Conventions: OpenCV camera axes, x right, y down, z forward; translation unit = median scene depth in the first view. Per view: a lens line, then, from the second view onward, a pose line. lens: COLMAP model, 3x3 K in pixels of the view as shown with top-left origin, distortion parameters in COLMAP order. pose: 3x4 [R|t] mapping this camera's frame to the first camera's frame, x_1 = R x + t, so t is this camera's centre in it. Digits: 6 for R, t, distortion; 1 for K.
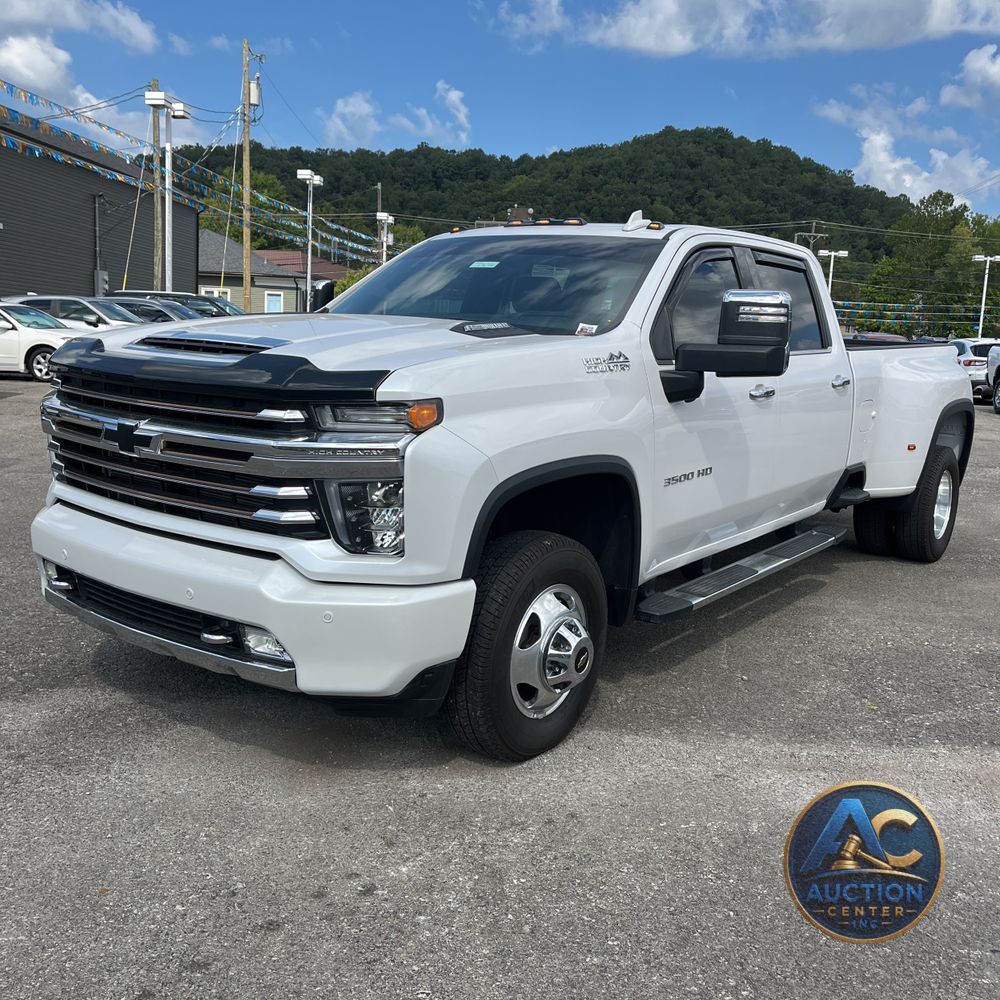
lens RADIAL K [[1113.5, 0, 511.4], [0, 1113.5, 477.5], [0, 0, 1]] dist [0.061885, -0.000216]
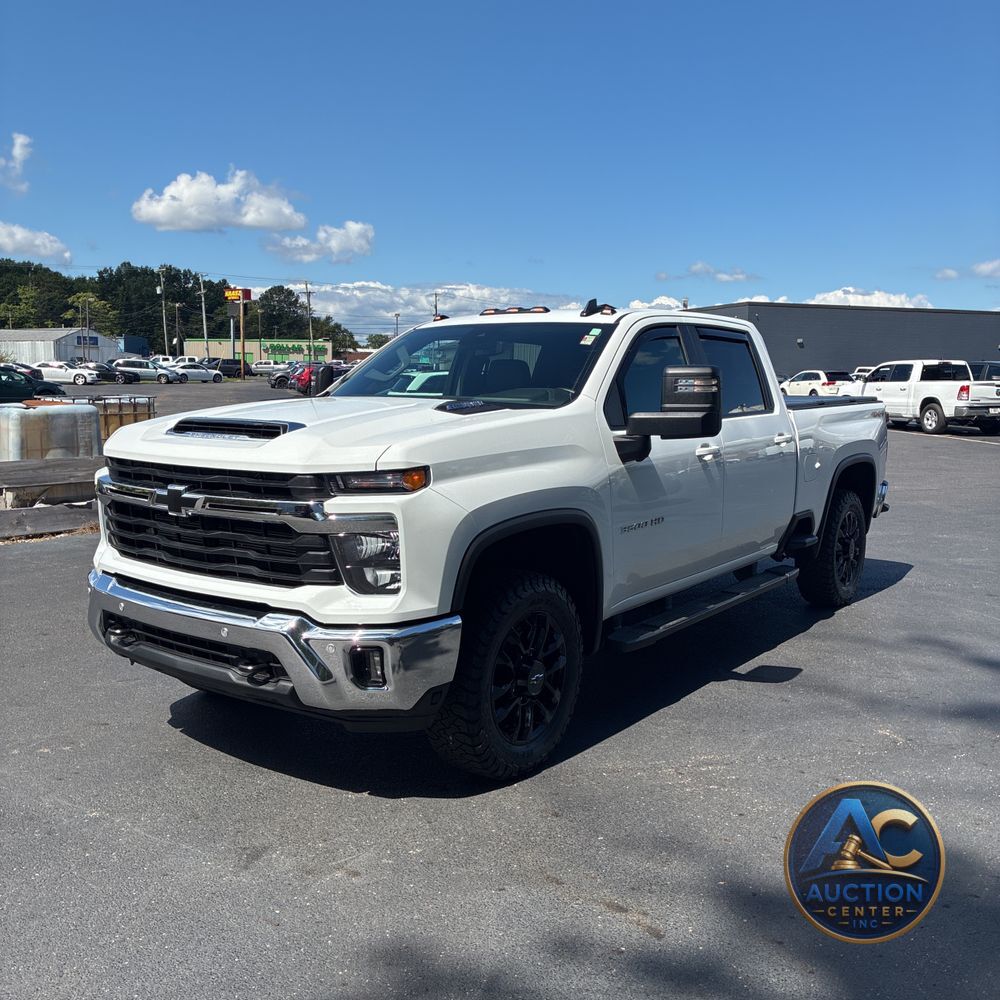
lens RADIAL K [[1130.5, 0, 486.8], [0, 1130.5, 497.1], [0, 0, 1]] dist [0.015860, 0.004175]
pose [[0.999263, -0.035224, -0.015265, 0.015059], [0.034580, 0.998579, -0.040546, 0.012509], [0.016672, 0.039988, 0.999061, -0.192923]]
